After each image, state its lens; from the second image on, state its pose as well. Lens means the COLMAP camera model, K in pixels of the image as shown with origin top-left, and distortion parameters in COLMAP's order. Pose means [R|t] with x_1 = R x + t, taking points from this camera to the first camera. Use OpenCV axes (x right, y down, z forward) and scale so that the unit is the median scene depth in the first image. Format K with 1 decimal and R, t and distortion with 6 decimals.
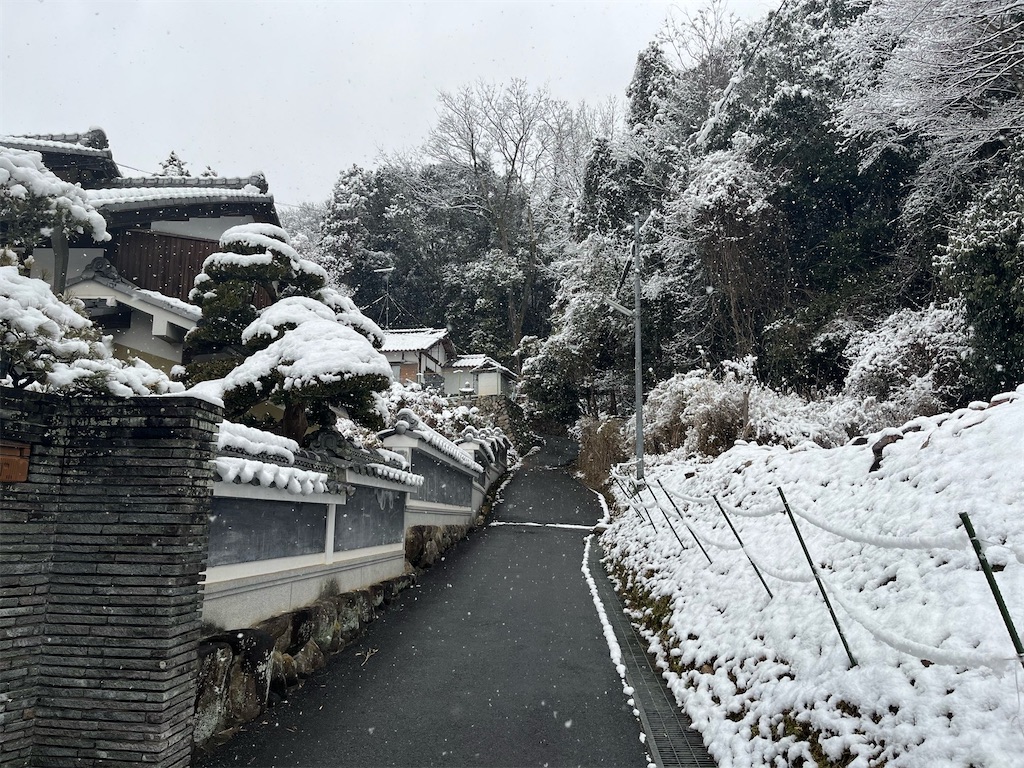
lens RADIAL K [[786.0, 0, 512.0], [0, 786.0, 384.0], [0, 0, 1]] dist [0.051499, -0.103223]
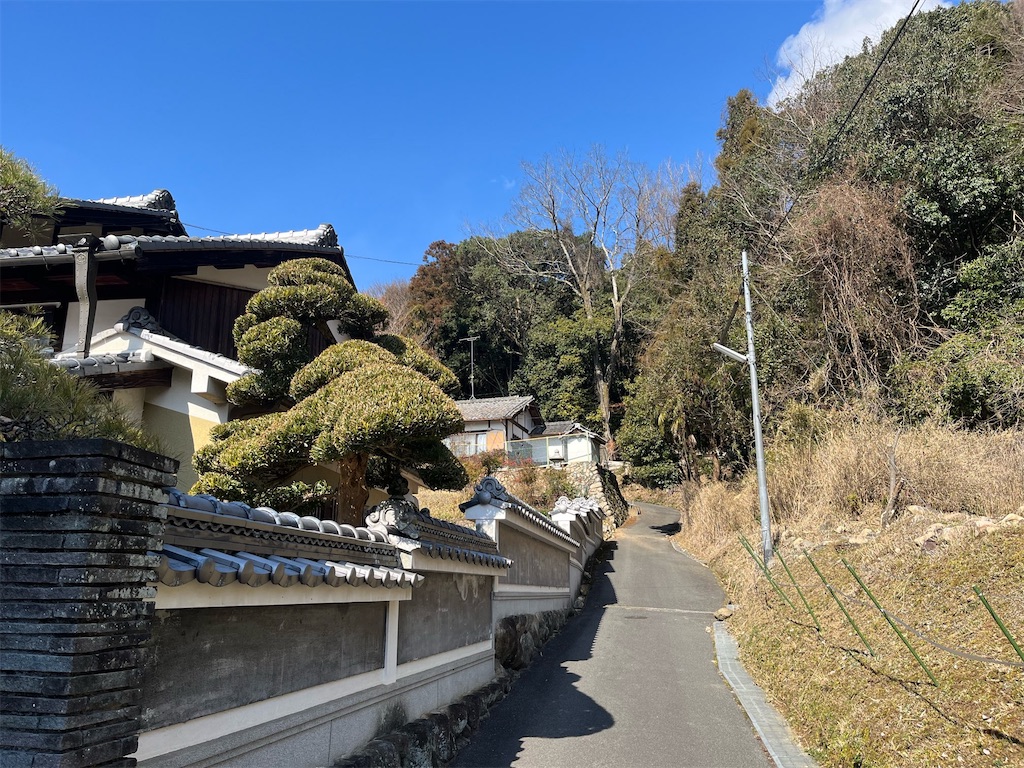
lens RADIAL K [[786.0, 0, 512.0], [0, 786.0, 384.0], [0, 0, 1]] dist [0.051499, -0.103223]
pose [[0.993436, -0.040346, -0.107041, -0.026278], [0.030756, 0.995487, -0.089775, 0.017849], [0.110180, 0.085893, 0.990193, 0.228724]]
